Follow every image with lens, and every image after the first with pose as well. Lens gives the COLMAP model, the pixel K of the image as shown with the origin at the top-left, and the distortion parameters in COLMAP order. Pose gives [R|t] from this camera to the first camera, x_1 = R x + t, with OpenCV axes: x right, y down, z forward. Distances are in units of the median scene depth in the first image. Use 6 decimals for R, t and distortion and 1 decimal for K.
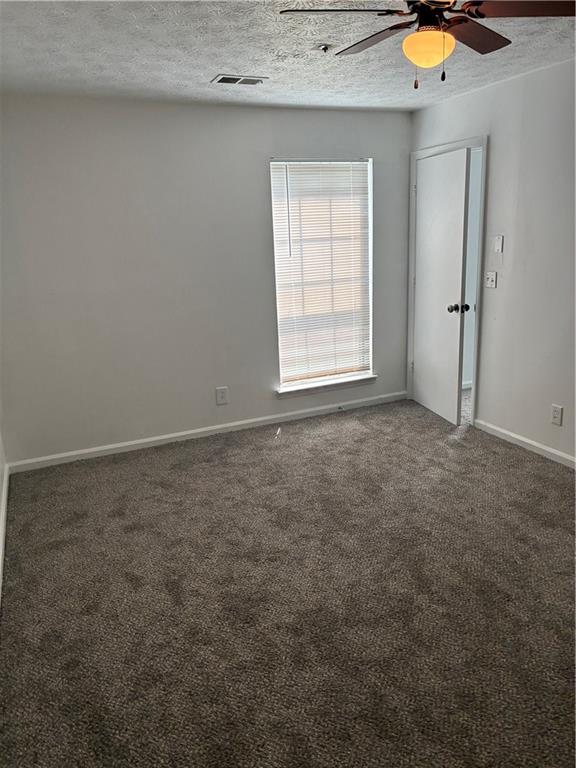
lens RADIAL K [[569.1, 0, 289.4], [0, 569.1, 371.4], [0, 0, 1]] dist [0.020268, -0.000578]
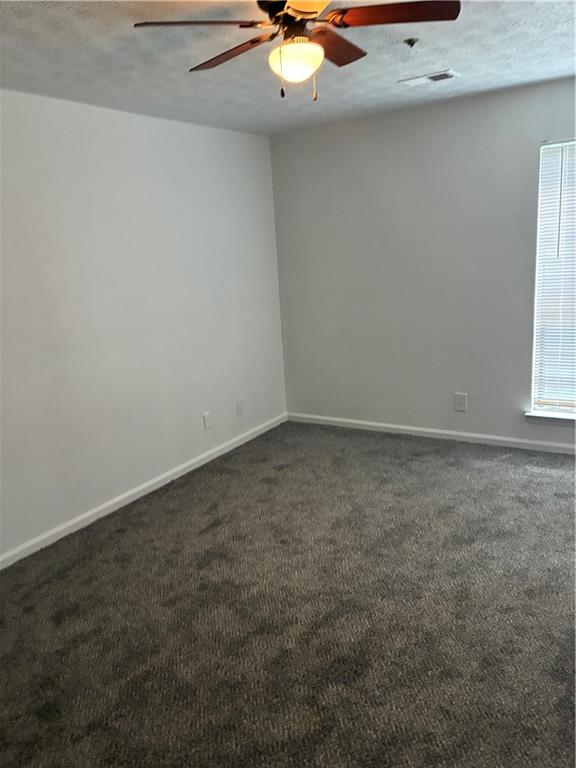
lens RADIAL K [[569.1, 0, 289.4], [0, 569.1, 371.4], [0, 0, 1]] dist [0.020268, -0.000578]
pose [[0.573988, 0.185559, -0.797562, 0.626579], [-0.162776, 0.980405, 0.110952, -0.089538], [0.802522, 0.066139, 0.592945, 0.271052]]
